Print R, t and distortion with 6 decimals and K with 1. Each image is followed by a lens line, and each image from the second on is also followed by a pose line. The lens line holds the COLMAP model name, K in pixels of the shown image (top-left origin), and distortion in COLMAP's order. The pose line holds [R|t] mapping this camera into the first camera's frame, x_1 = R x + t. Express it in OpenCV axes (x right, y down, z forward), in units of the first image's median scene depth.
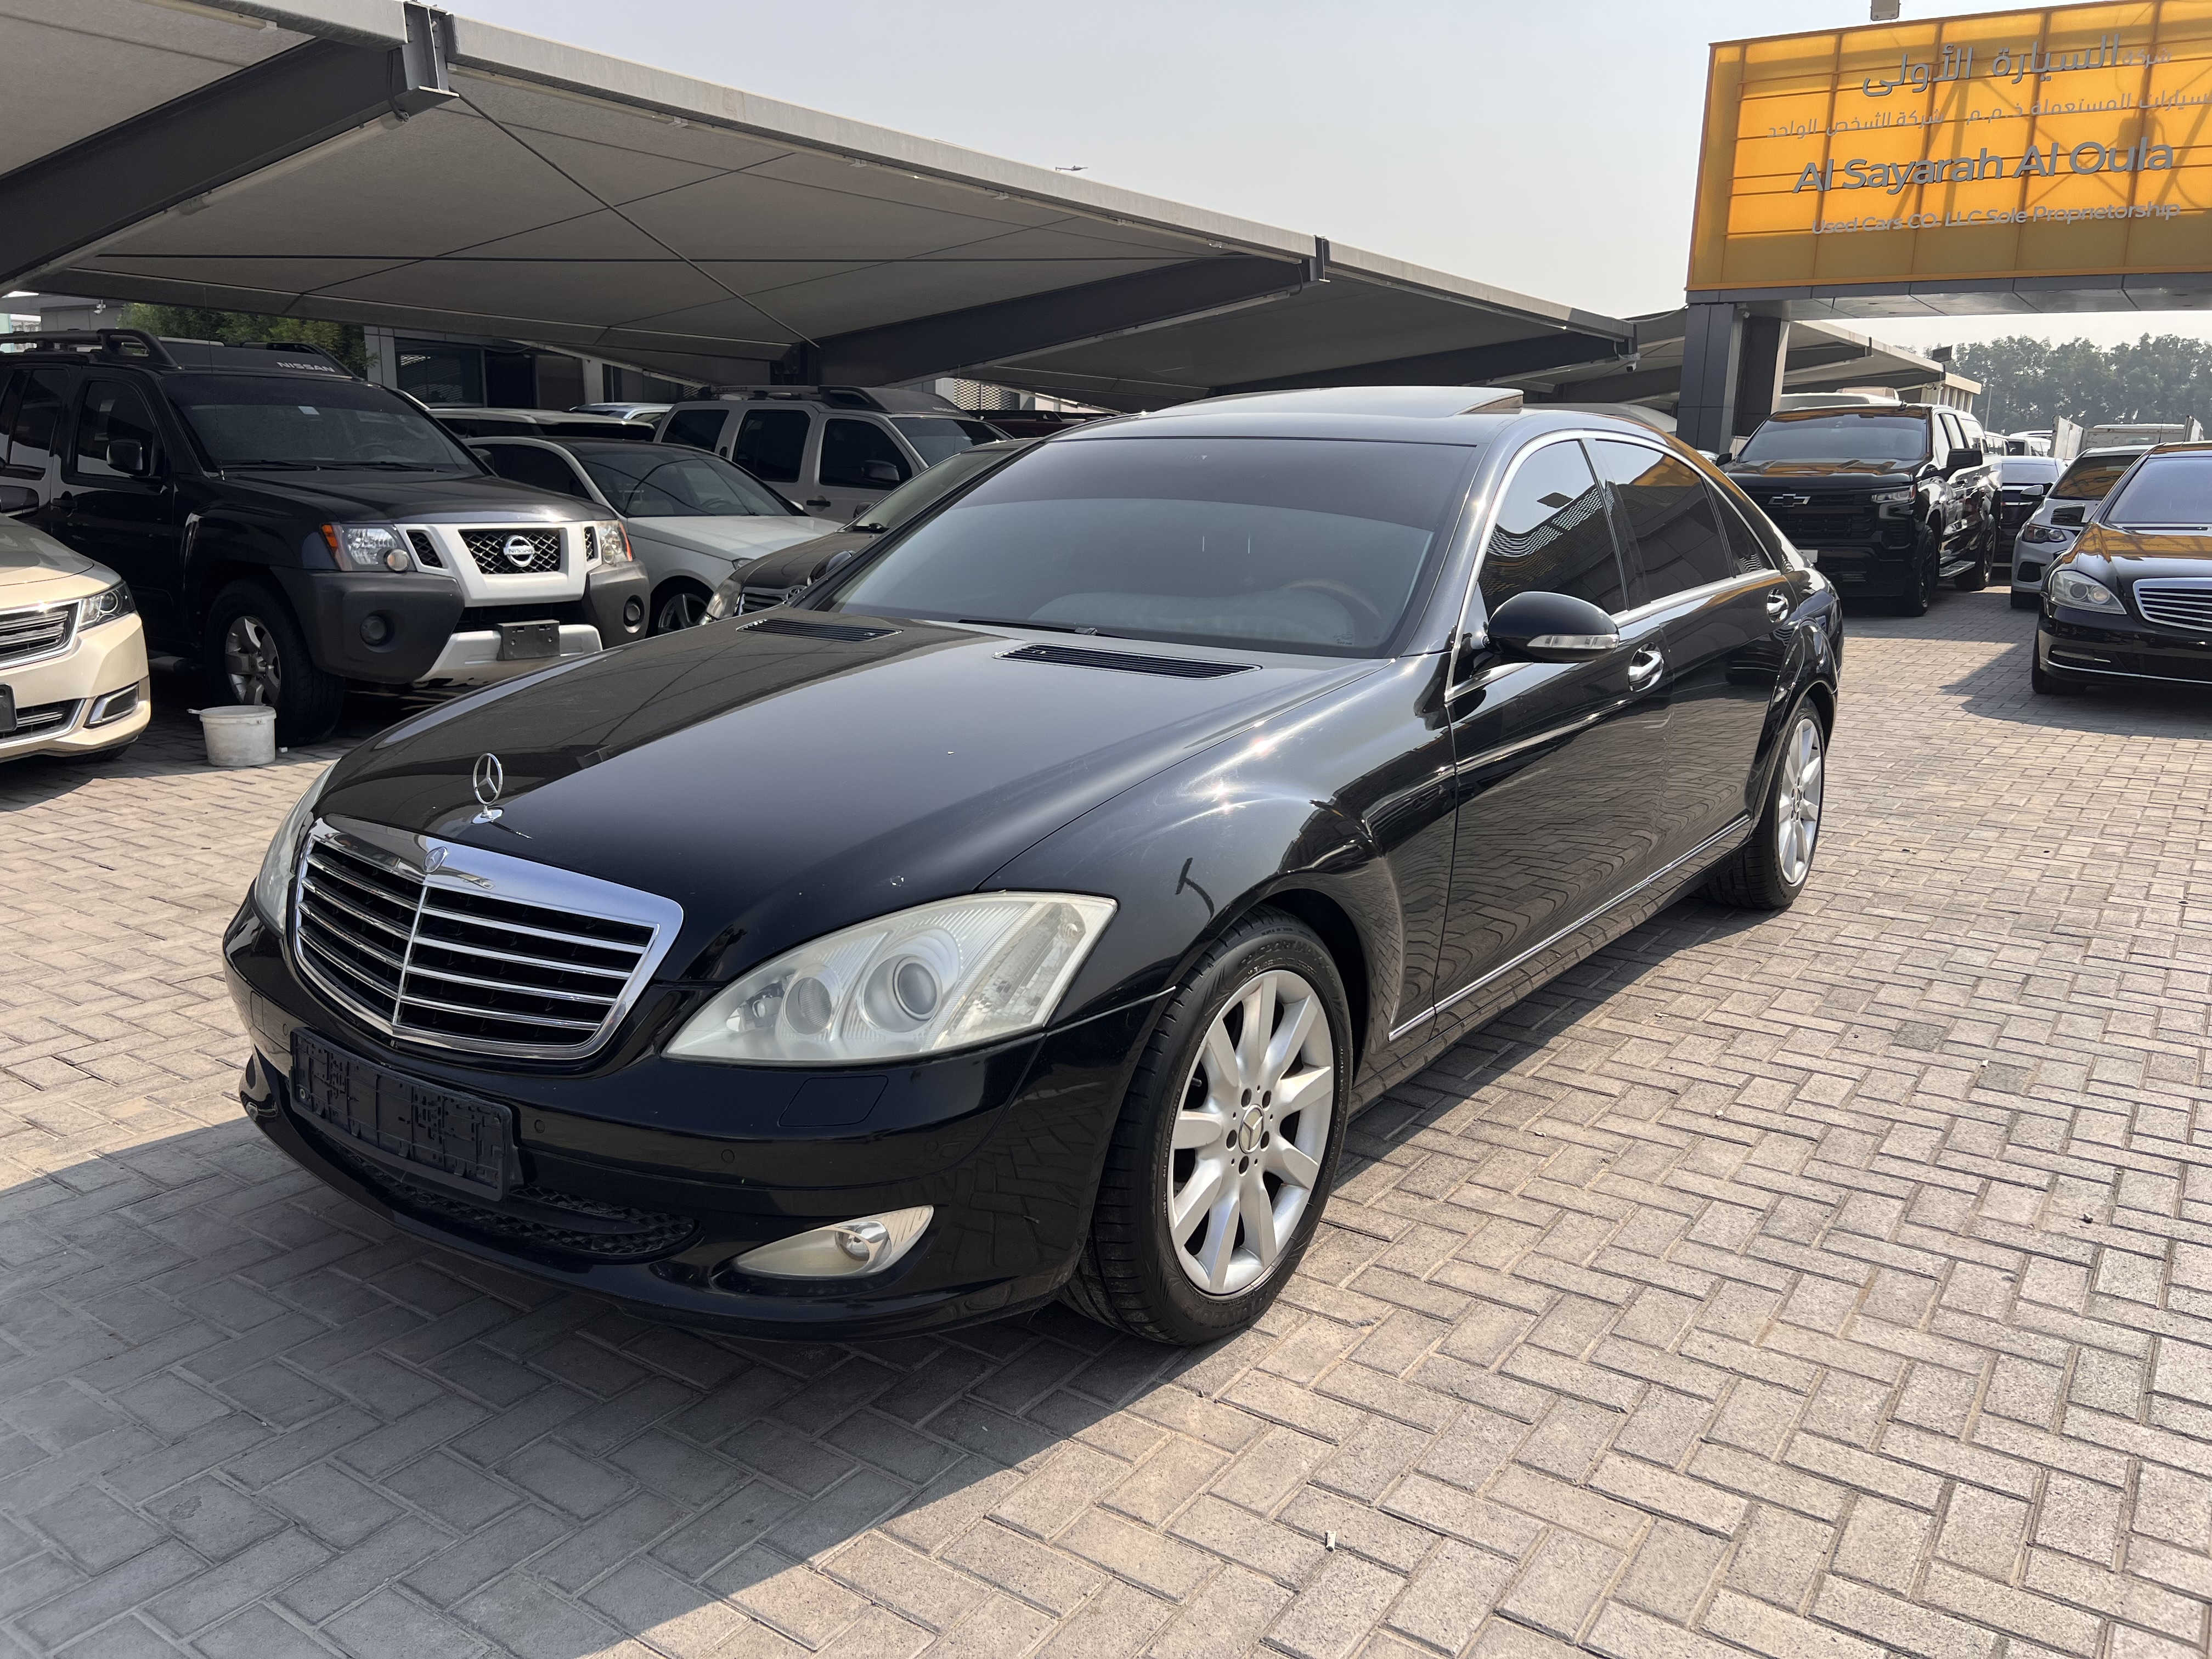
lens RADIAL K [[1666.8, 0, 1117.8], [0, 1666.8, 837.7], [0, 0, 1]] dist [0.048751, -0.062455]
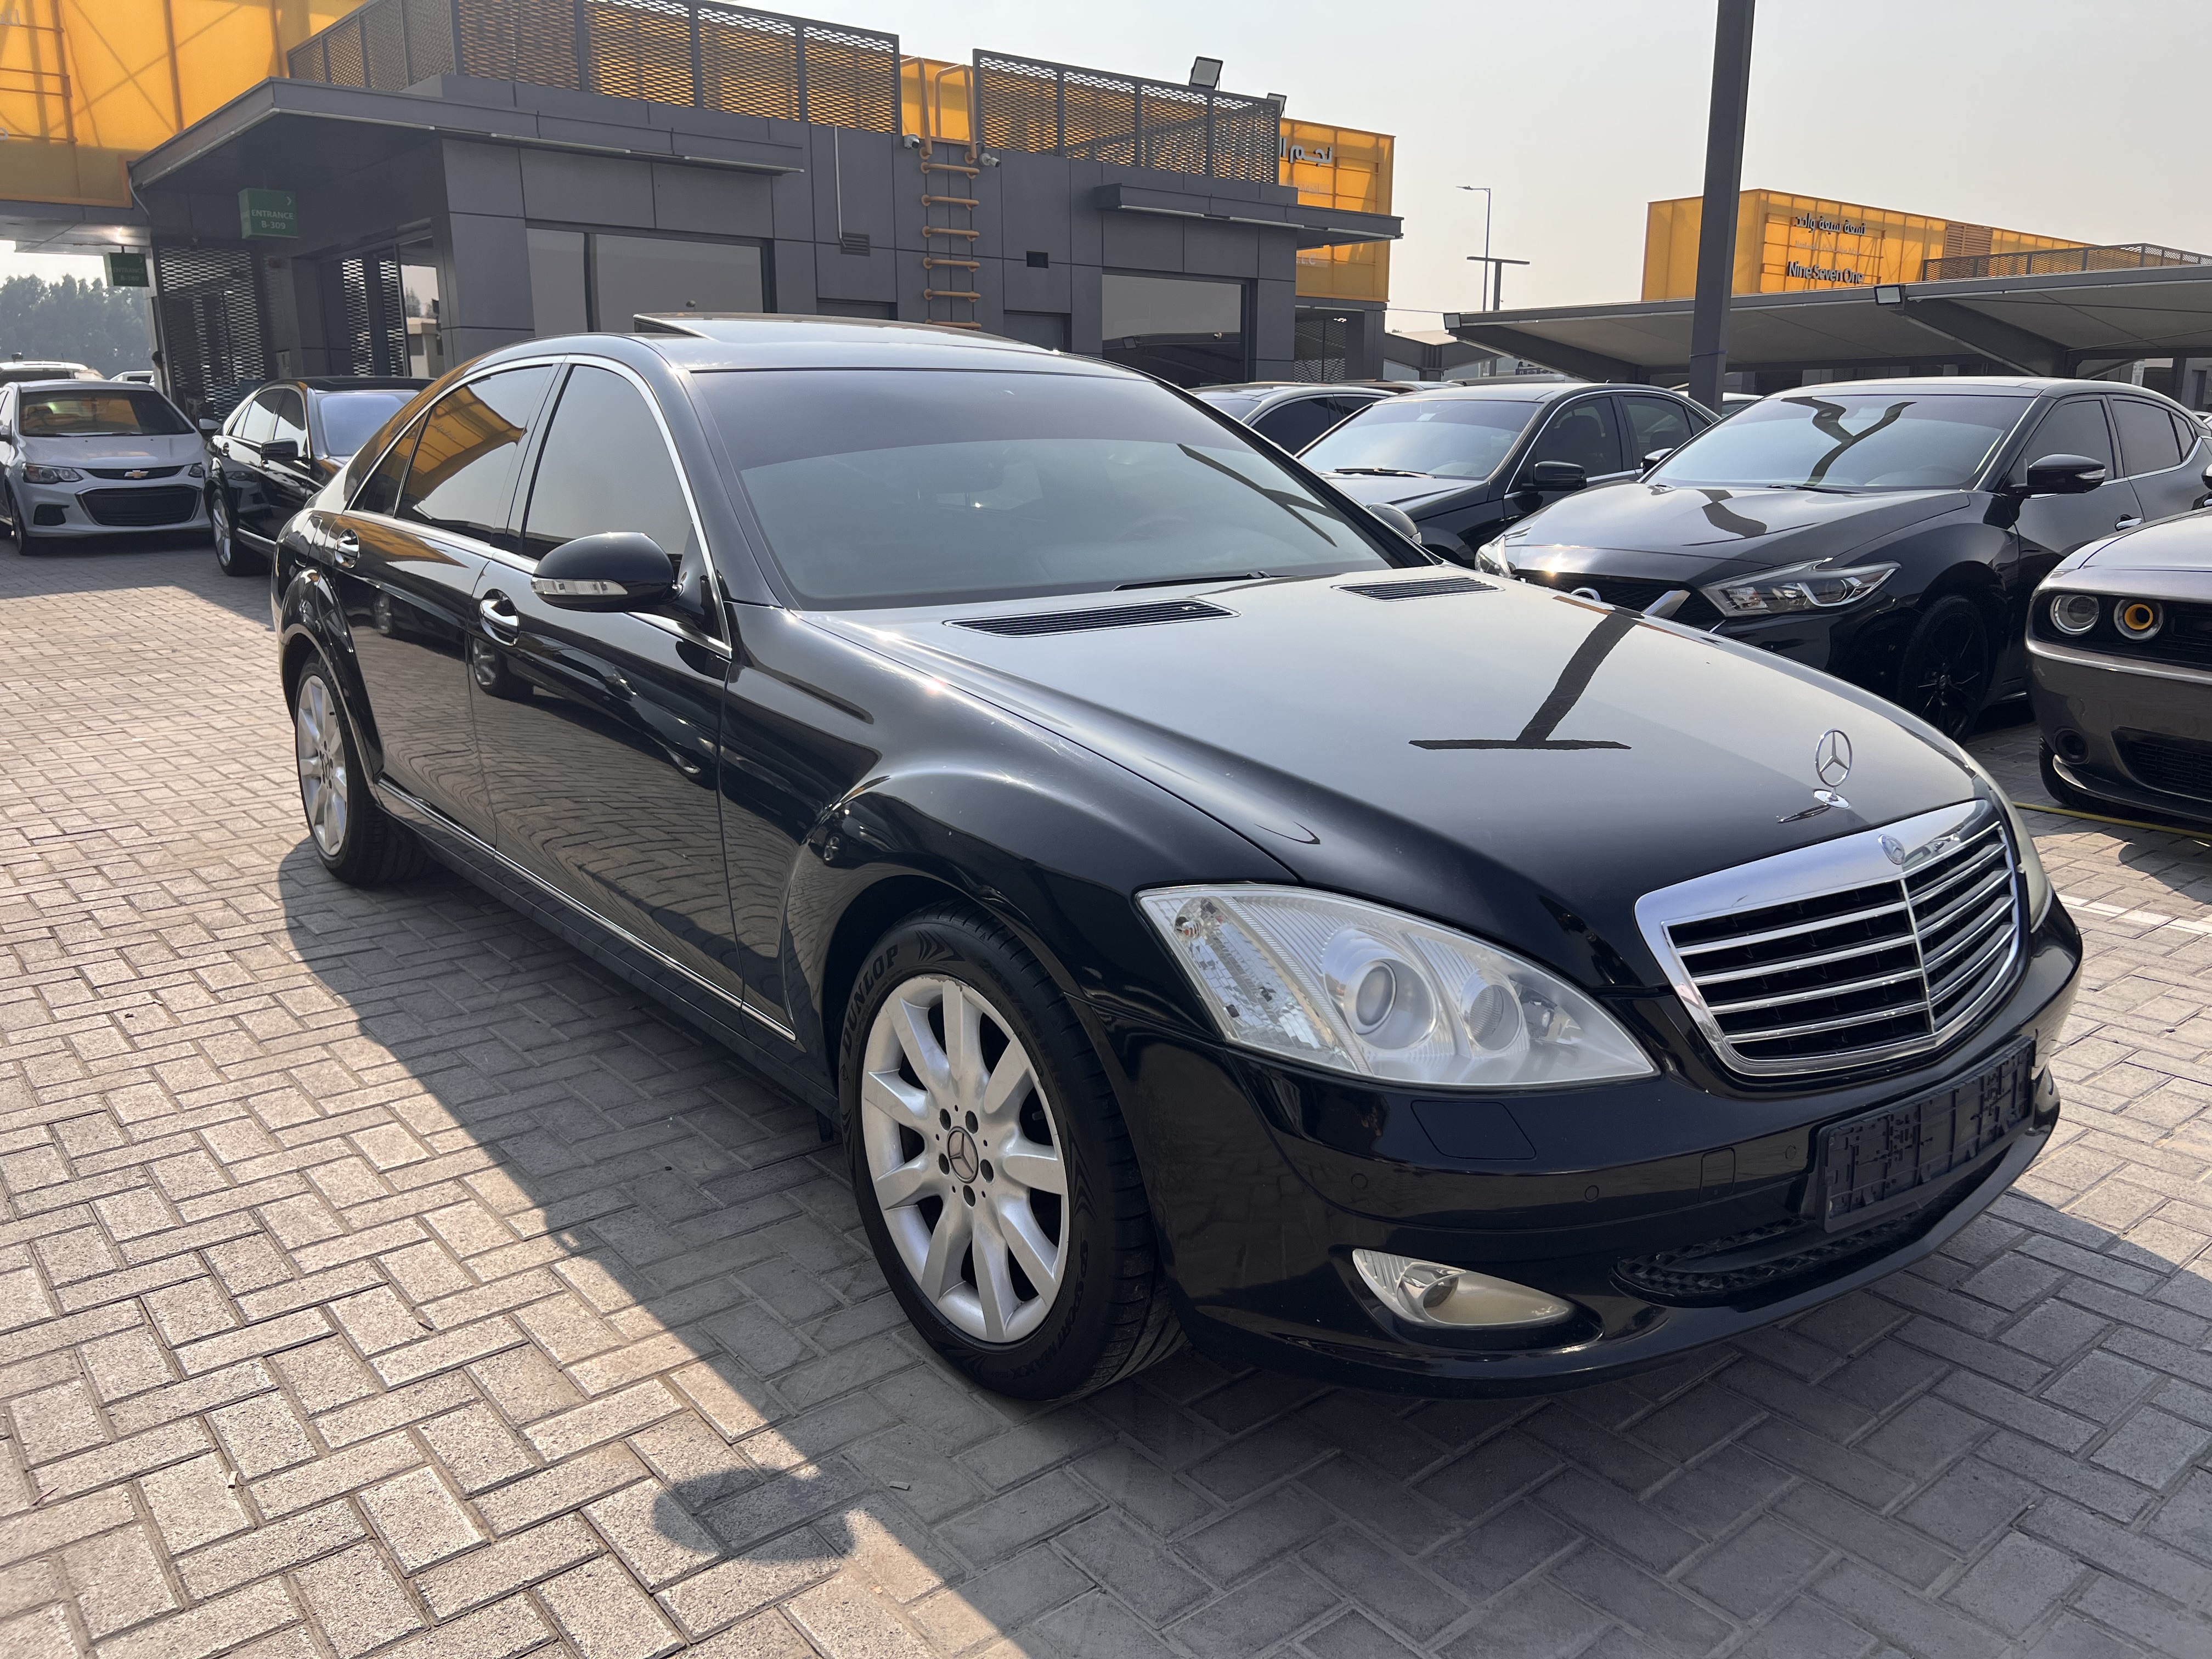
lens RADIAL K [[1666.8, 0, 1137.2], [0, 1666.8, 829.6], [0, 0, 1]] dist [0.048751, -0.062455]
pose [[0.276716, -0.243693, 0.929538, -0.190330], [0.212967, 0.958808, 0.187968, -0.035482], [-0.937056, 0.145947, 0.317216, 0.154323]]
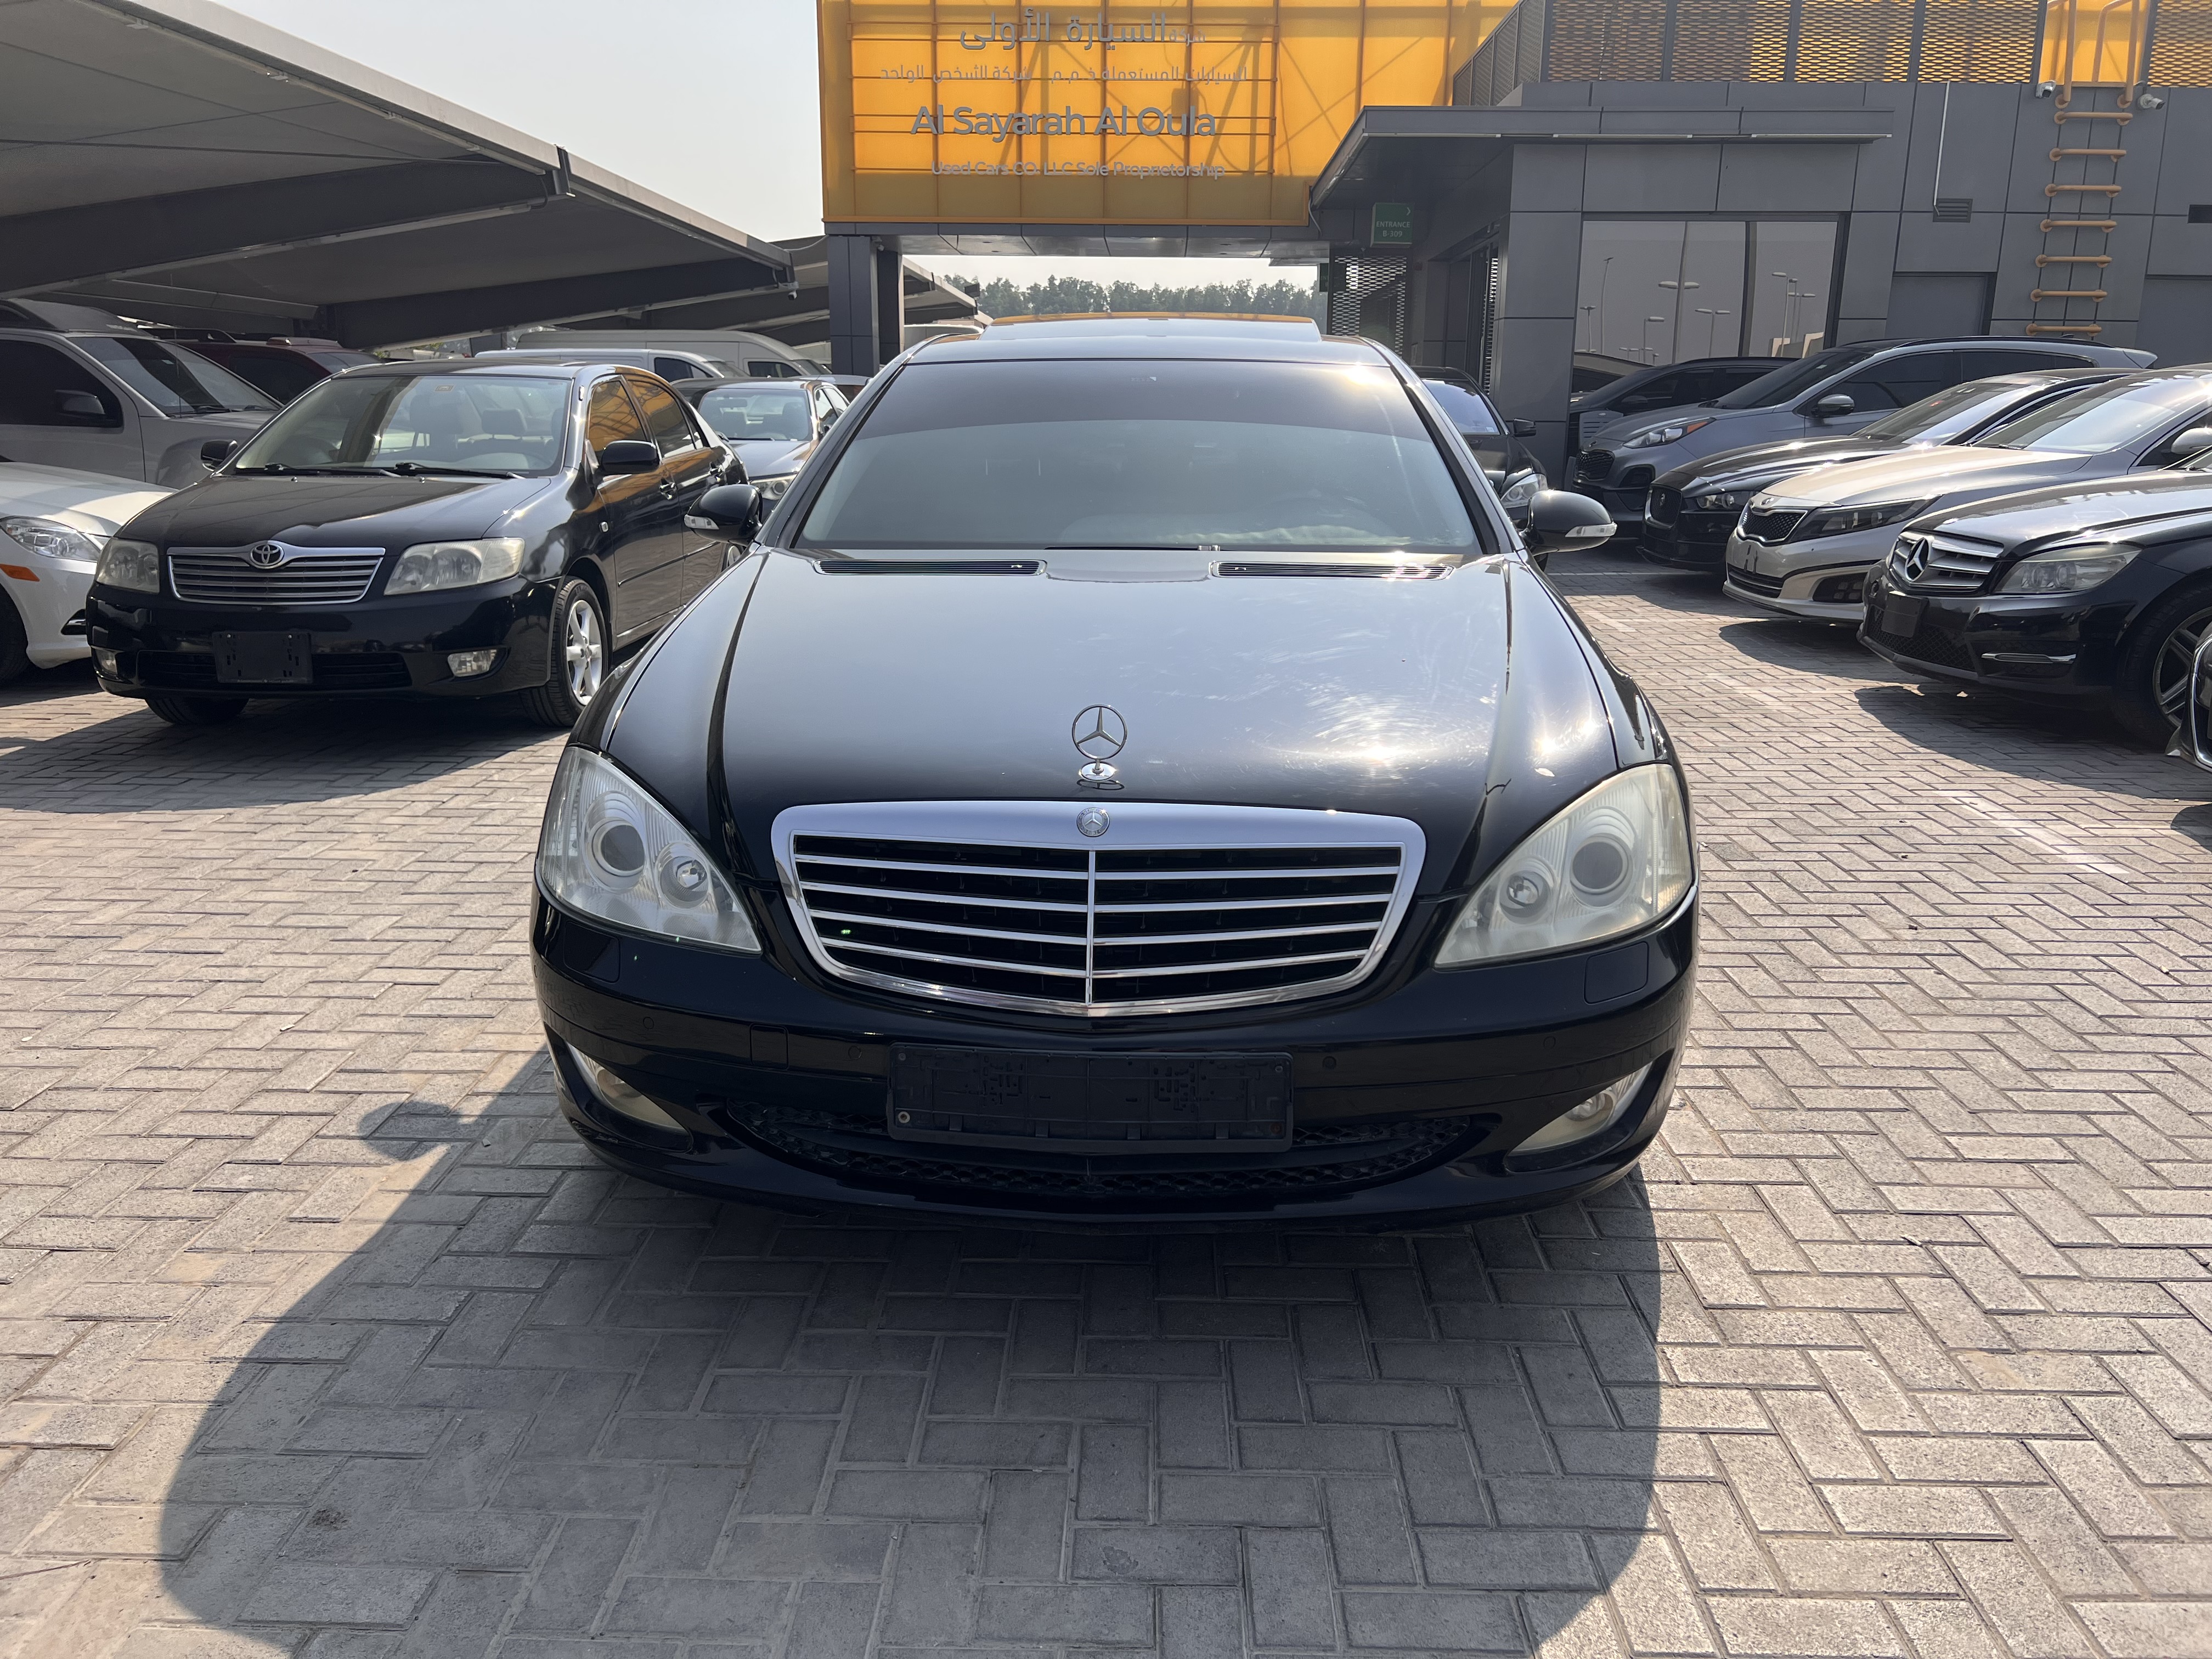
lens RADIAL K [[1666.8, 0, 1109.6], [0, 1666.8, 828.9], [0, 0, 1]] dist [0.048751, -0.062455]
pose [[0.841480, -0.145931, 0.520207, -0.123646], [0.127430, 0.989275, 0.071386, -0.006661], [-0.525045, 0.006220, 0.851052, 0.030337]]
